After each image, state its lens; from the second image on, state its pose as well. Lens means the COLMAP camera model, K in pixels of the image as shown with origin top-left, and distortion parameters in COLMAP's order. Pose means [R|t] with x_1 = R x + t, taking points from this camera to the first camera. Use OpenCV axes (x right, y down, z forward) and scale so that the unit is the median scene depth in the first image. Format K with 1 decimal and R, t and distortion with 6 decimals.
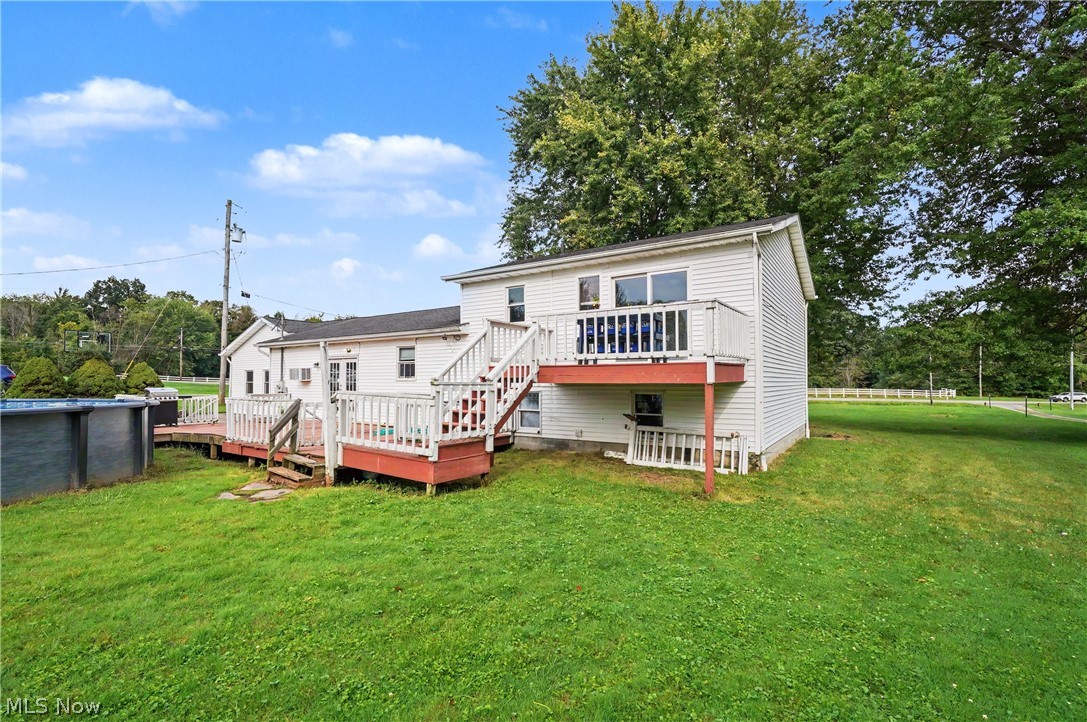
lens RADIAL K [[499.4, 0, 543.6], [0, 499.4, 363.8], [0, 0, 1]] dist [-0.004346, -0.000459]
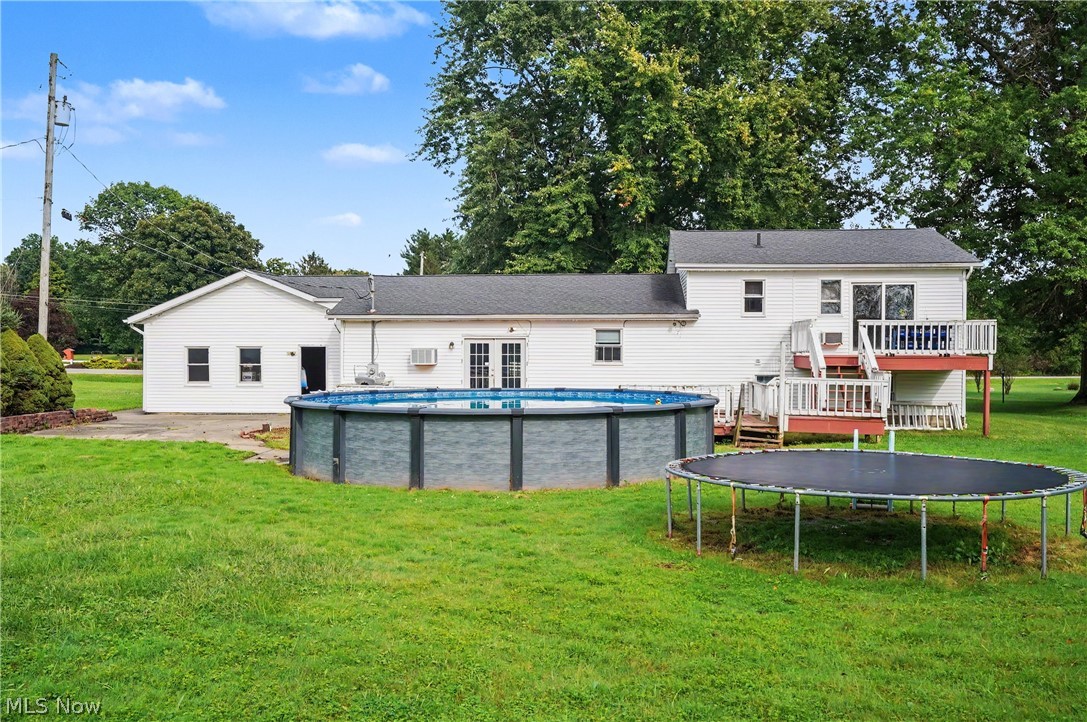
lens RADIAL K [[969.6, 0, 543.4], [0, 969.6, 358.0], [0, 0, 1]] dist [-0.005878, 0.012643]
pose [[0.878889, -0.003490, 0.477014, -1.249906], [-0.019533, 0.998871, 0.043298, -0.056209], [-0.476626, -0.047372, 0.877829, -0.556793]]
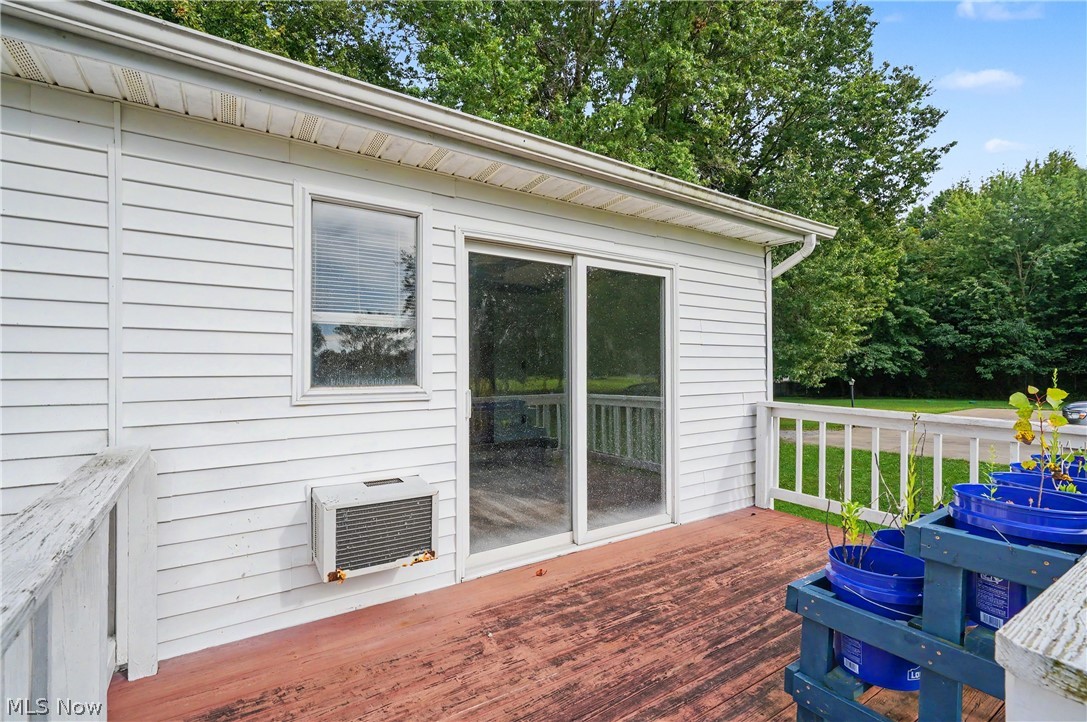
lens RADIAL K [[499.4, 0, 543.3], [0, 499.4, 363.0], [0, 0, 1]] dist [-0.004346, -0.000459]
pose [[0.387593, 0.010860, 0.921767, -0.060128], [-0.034603, 0.999397, 0.002776, -0.083066], [-0.921181, -0.032972, 0.387735, 0.642517]]
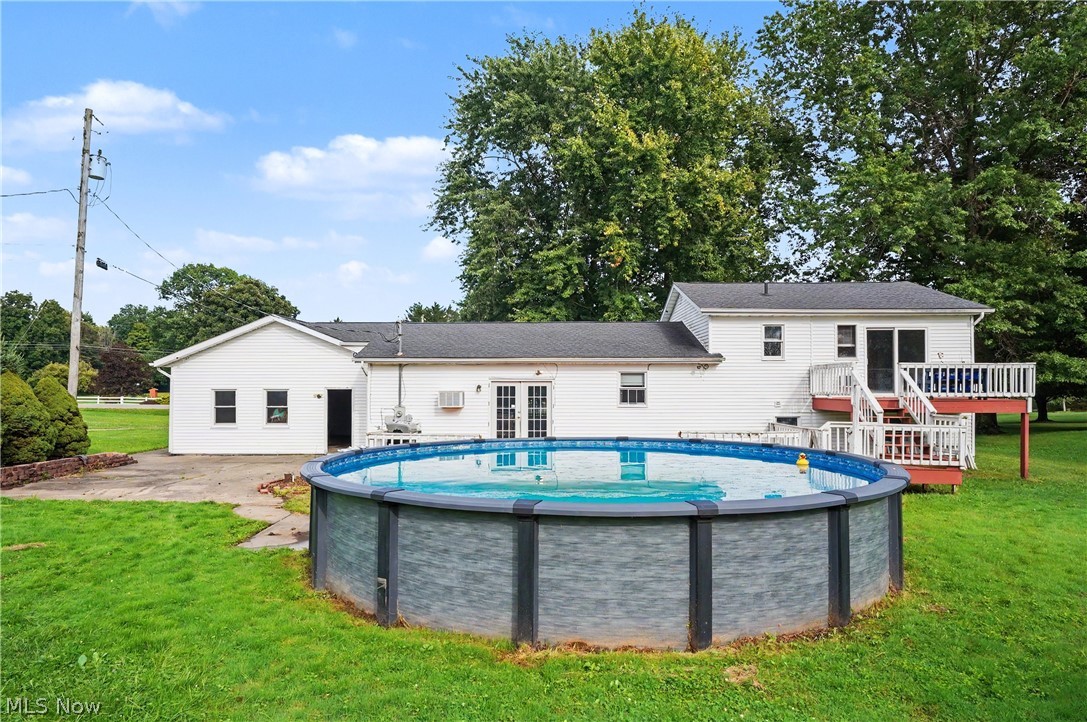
lens RADIAL K [[657.7, 0, 540.5], [0, 657.7, 375.8], [0, 0, 1]] dist [0.000919, -0.002171]
pose [[0.844992, 0.009987, 0.534685, -1.101651], [-0.020909, 0.999678, 0.014371, -0.041648], [-0.534369, -0.023323, 0.844929, 0.011748]]
